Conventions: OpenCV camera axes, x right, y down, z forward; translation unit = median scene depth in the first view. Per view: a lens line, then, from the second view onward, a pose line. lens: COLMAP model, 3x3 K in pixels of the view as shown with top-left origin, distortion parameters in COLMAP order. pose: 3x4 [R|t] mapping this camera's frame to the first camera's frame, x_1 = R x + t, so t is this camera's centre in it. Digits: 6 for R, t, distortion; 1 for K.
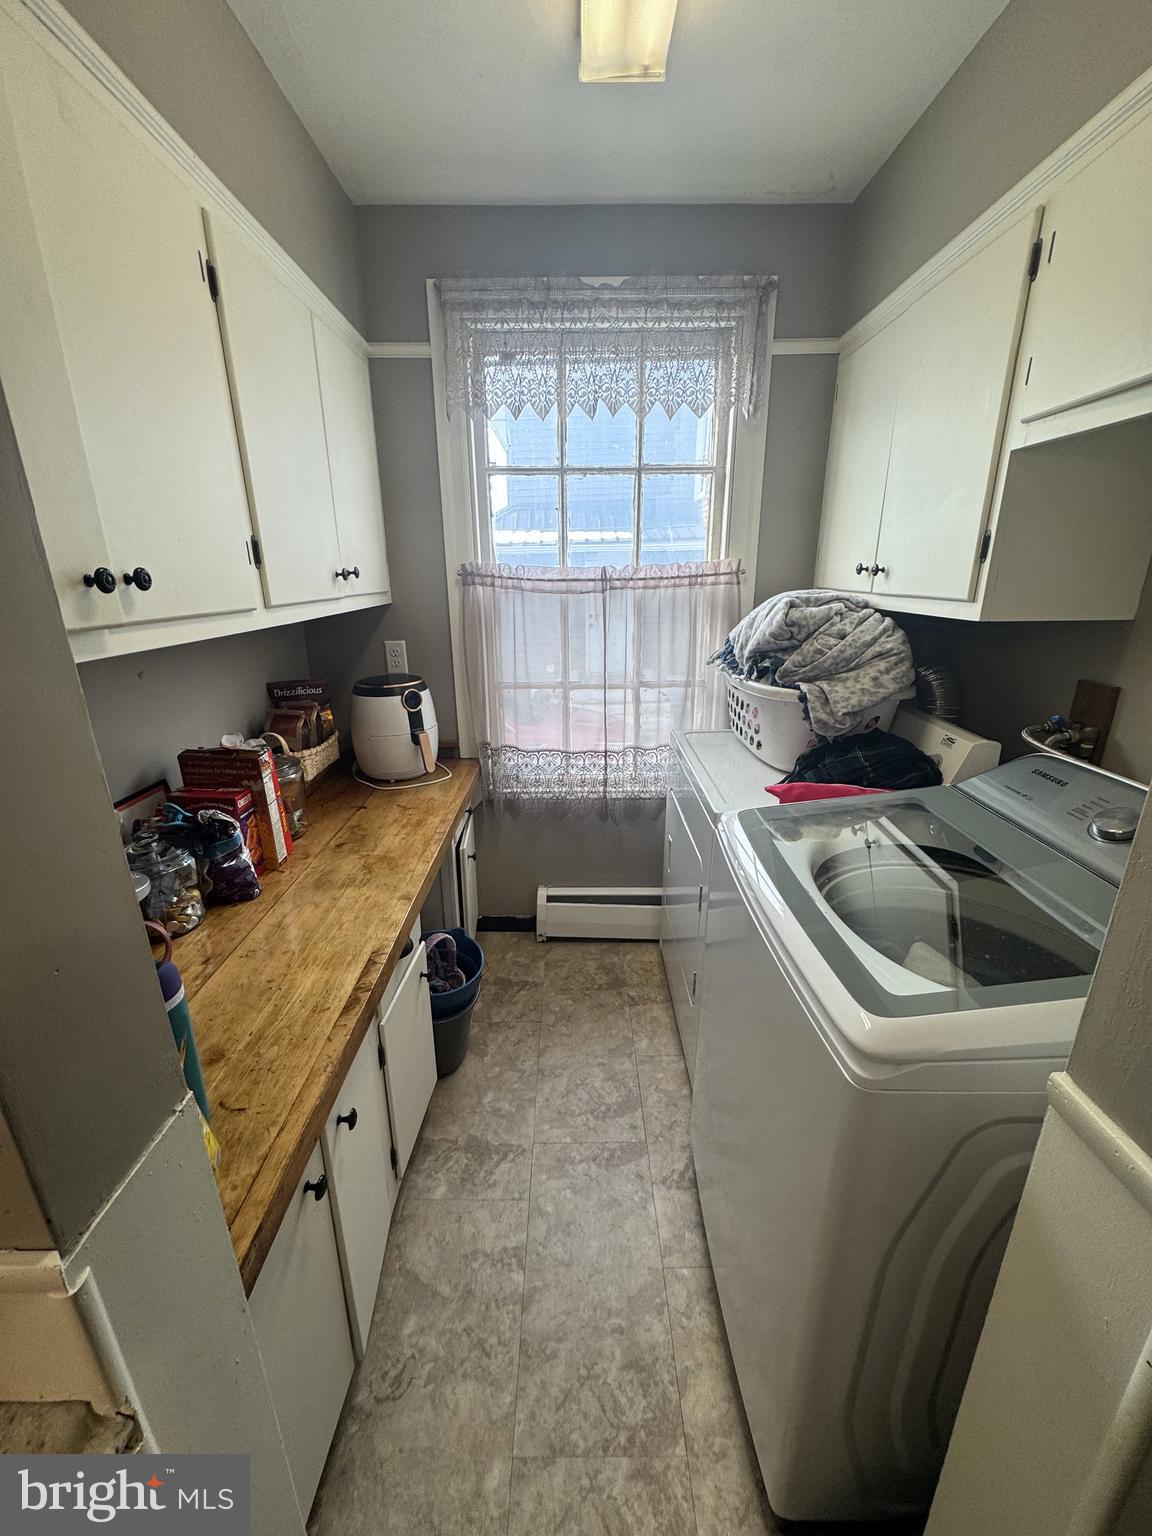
lens RADIAL K [[612.6, 0, 579.2], [0, 612.6, 766.4], [0, 0, 1]] dist [-0.002853, 0.000388]
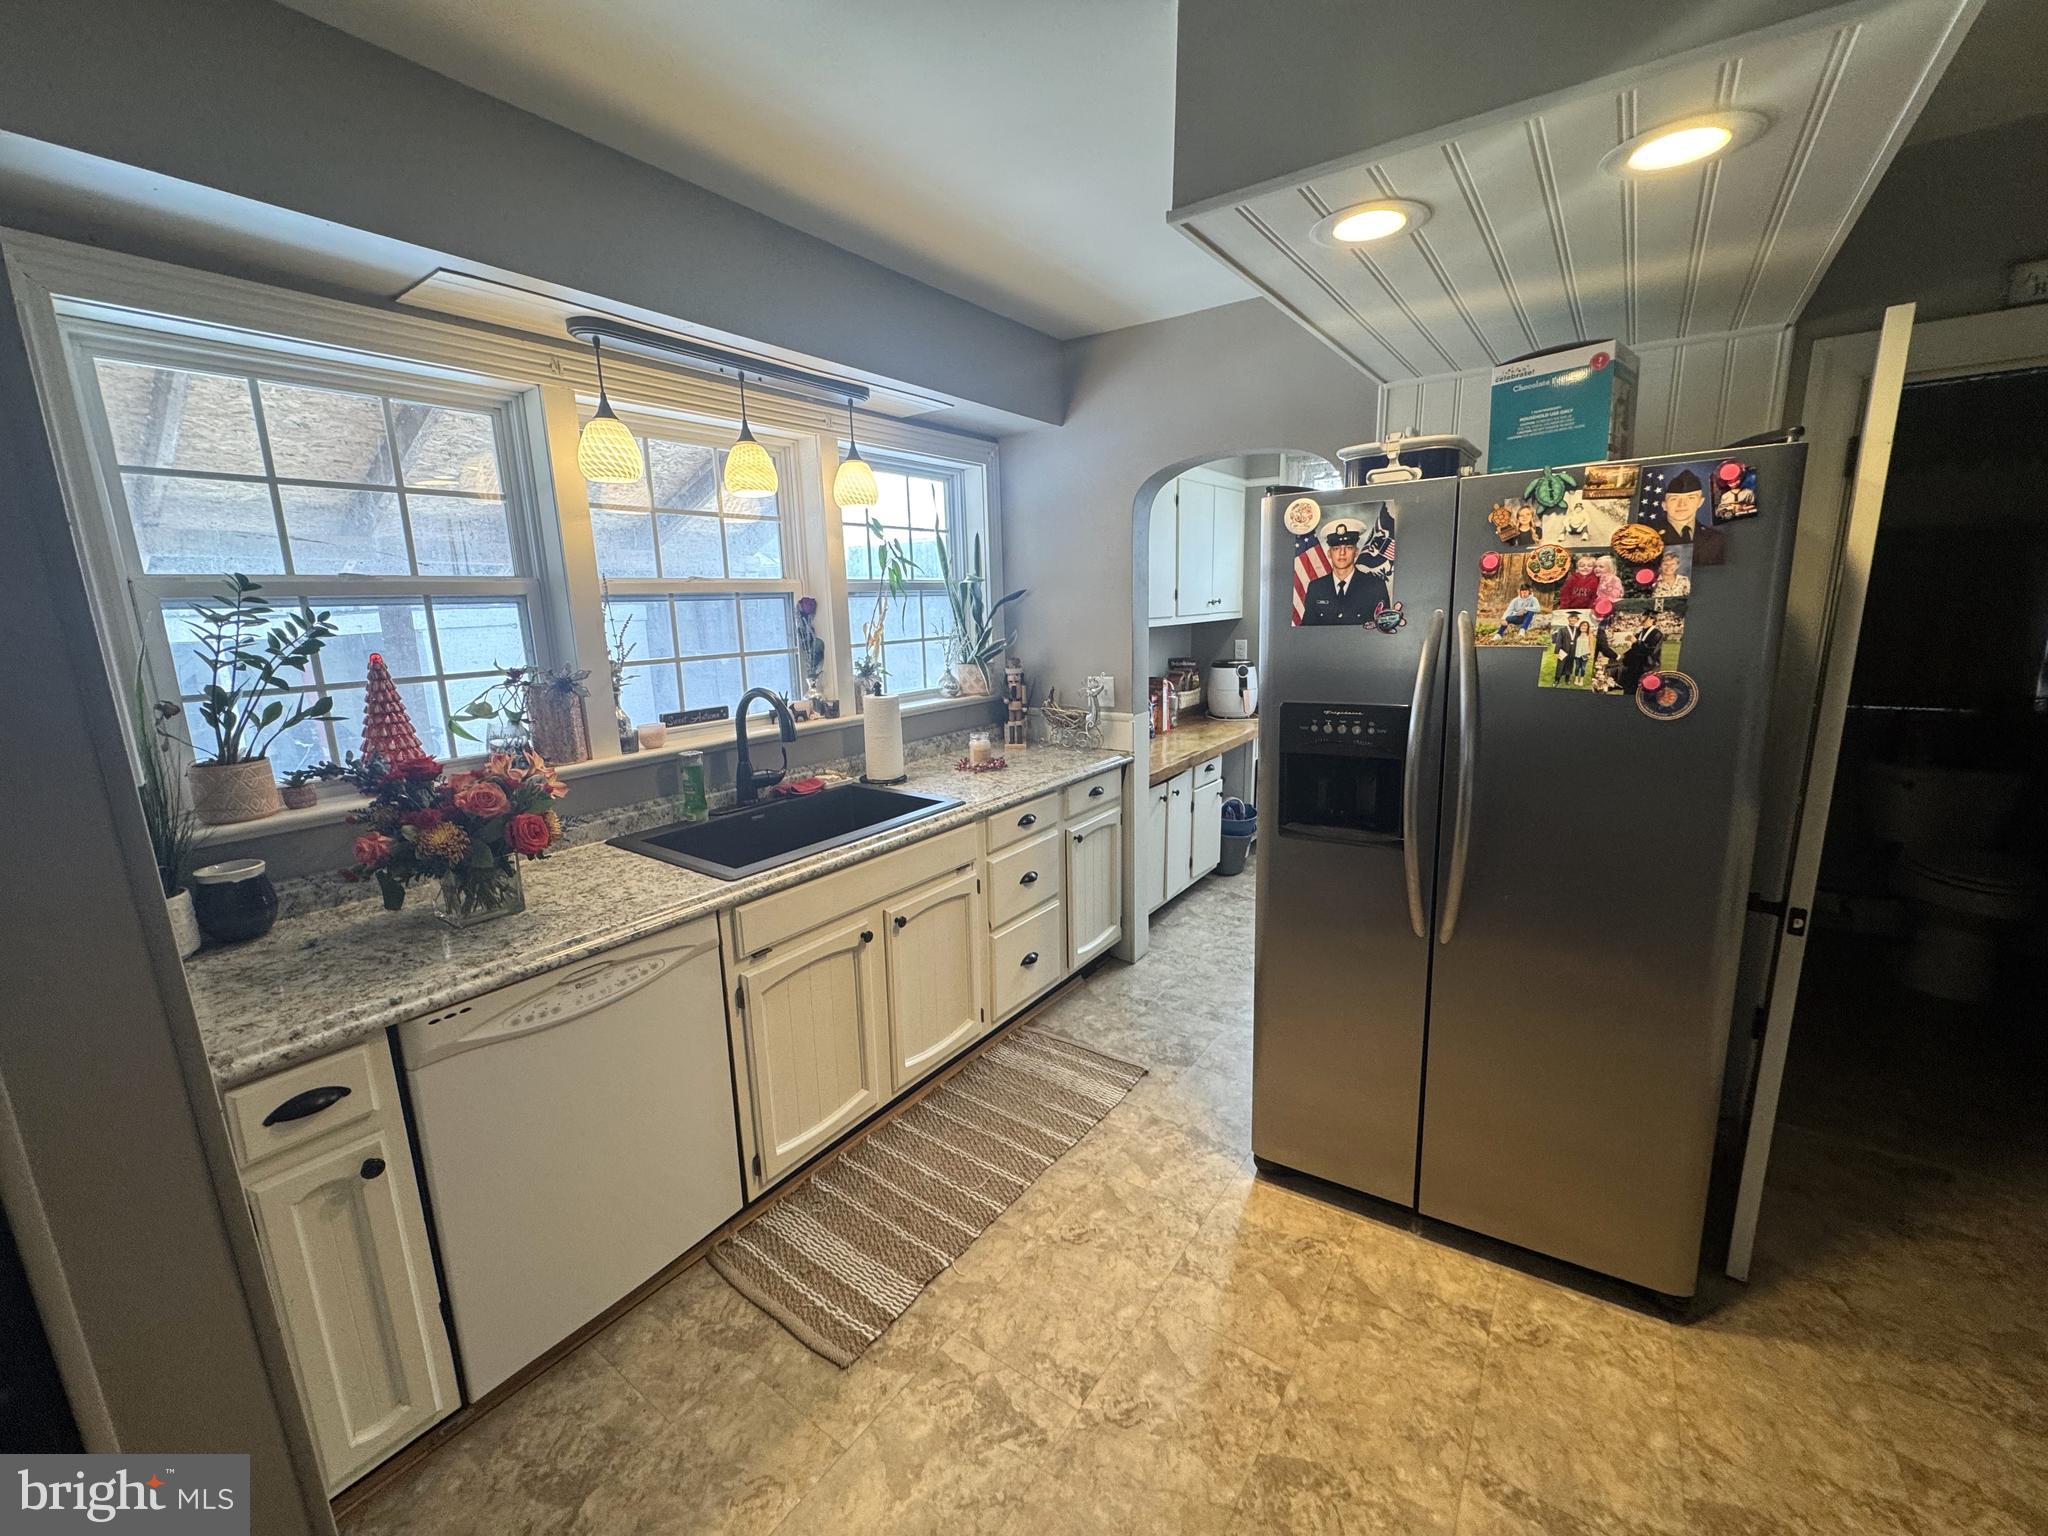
lens RADIAL K [[816.8, 0, 1020.6], [0, 816.8, 767.0], [0, 0, 1]] dist [-0.002853, 0.000388]
pose [[0.808250, 0.105223, -0.579362, 0.580449], [-0.163648, 0.985283, -0.049355, 0.370573], [0.565643, 0.134702, 0.813575, -1.191764]]
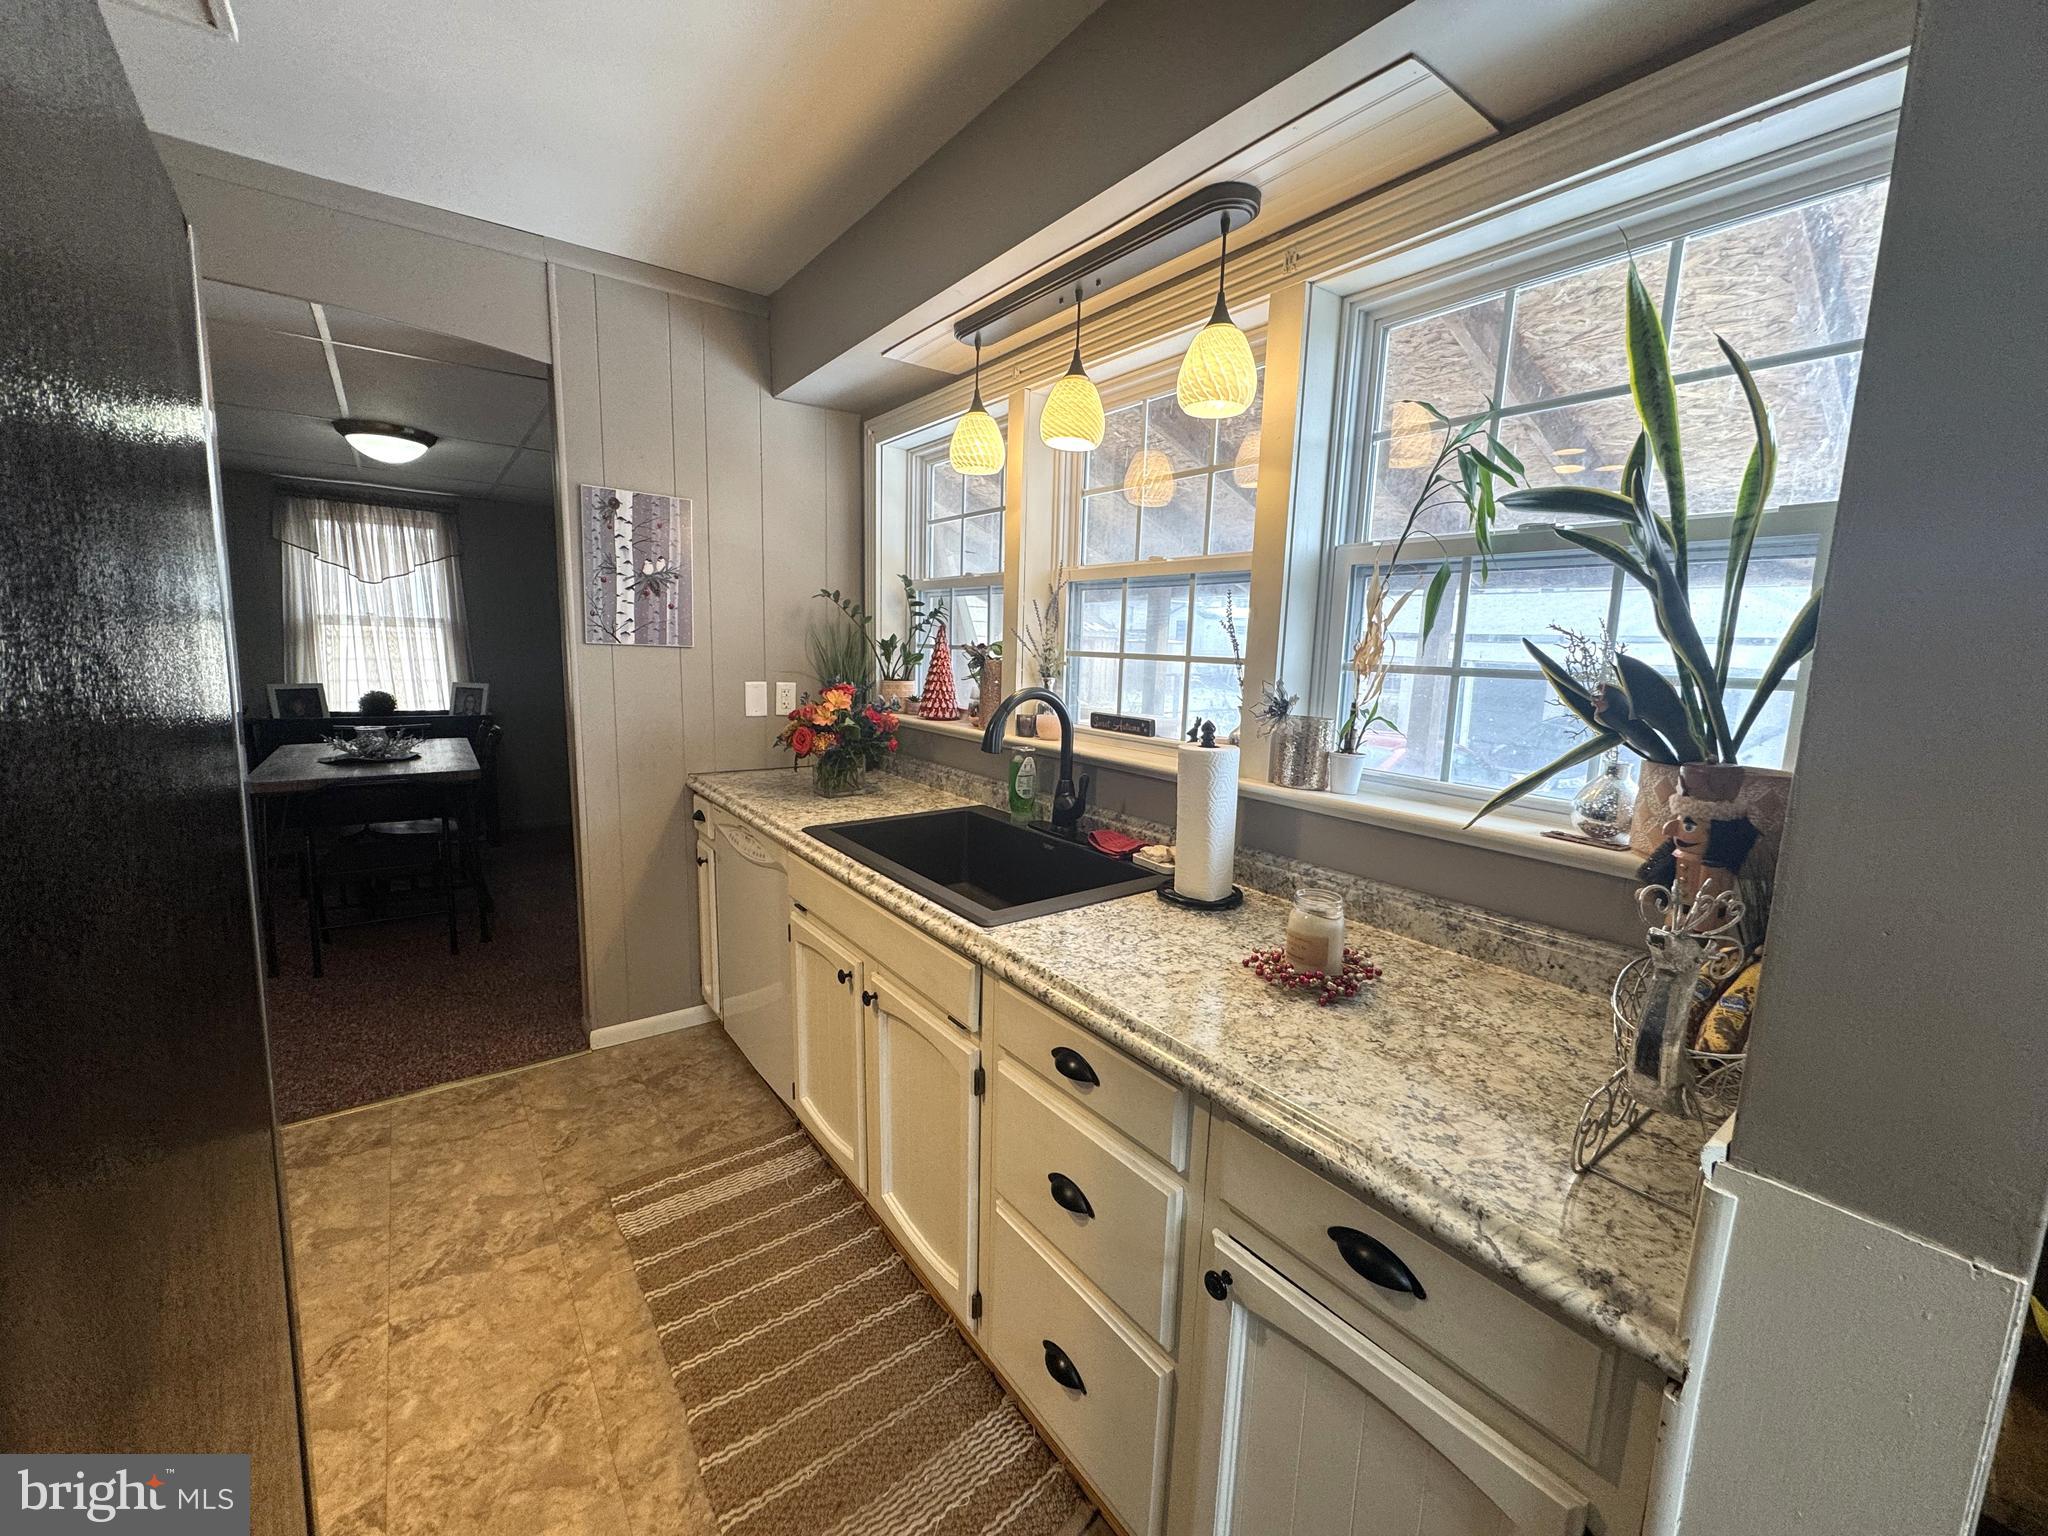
lens RADIAL K [[816.8, 0, 1023.9], [0, 816.8, 761.3], [0, 0, 1]] dist [-0.002853, 0.000388]
pose [[-0.802719, 0.072996, -0.591873, 0.184692], [-0.207658, 0.896154, 0.392155, -0.022730], [0.559036, 0.437697, -0.704202, 0.197377]]
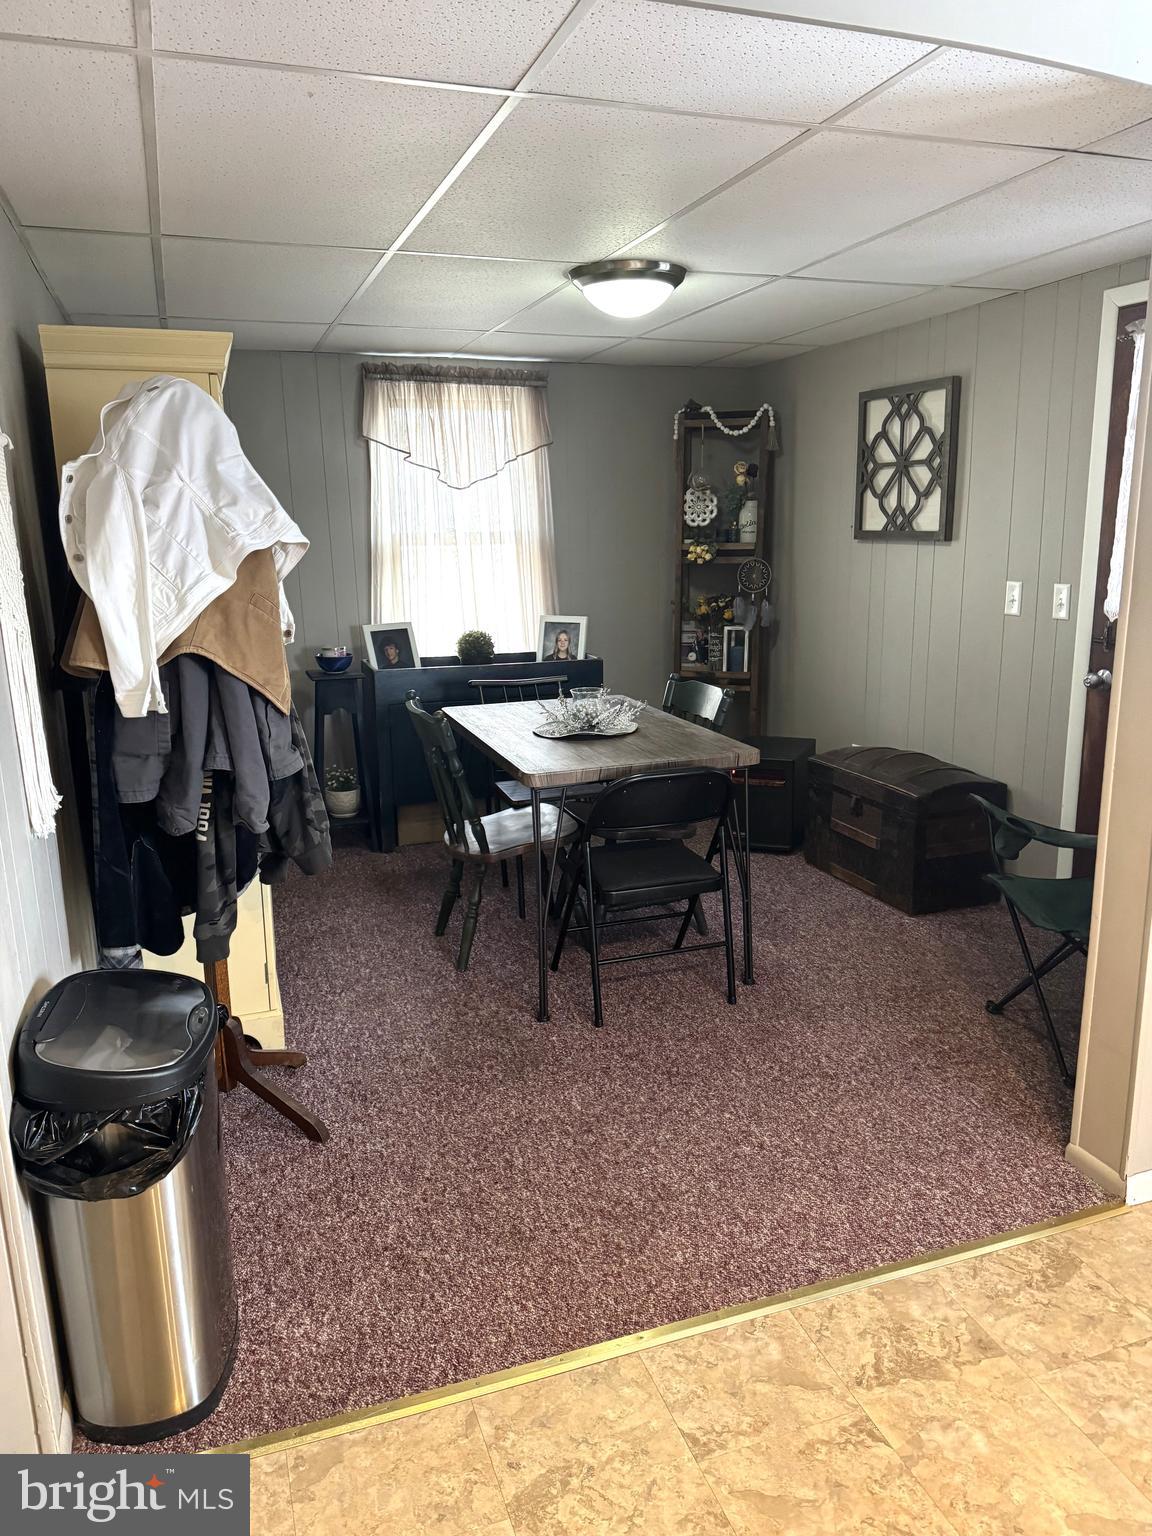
lens RADIAL K [[1091.9, 0, 588.5], [0, 1091.9, 772.1], [0, 0, 1]] dist [0.075687, -0.024195]
pose [[-0.943525, 0.103014, -0.314880, 0.741165], [-0.075626, 0.858369, 0.507428, 0.091028], [0.322556, 0.502584, -0.802102, -0.288288]]
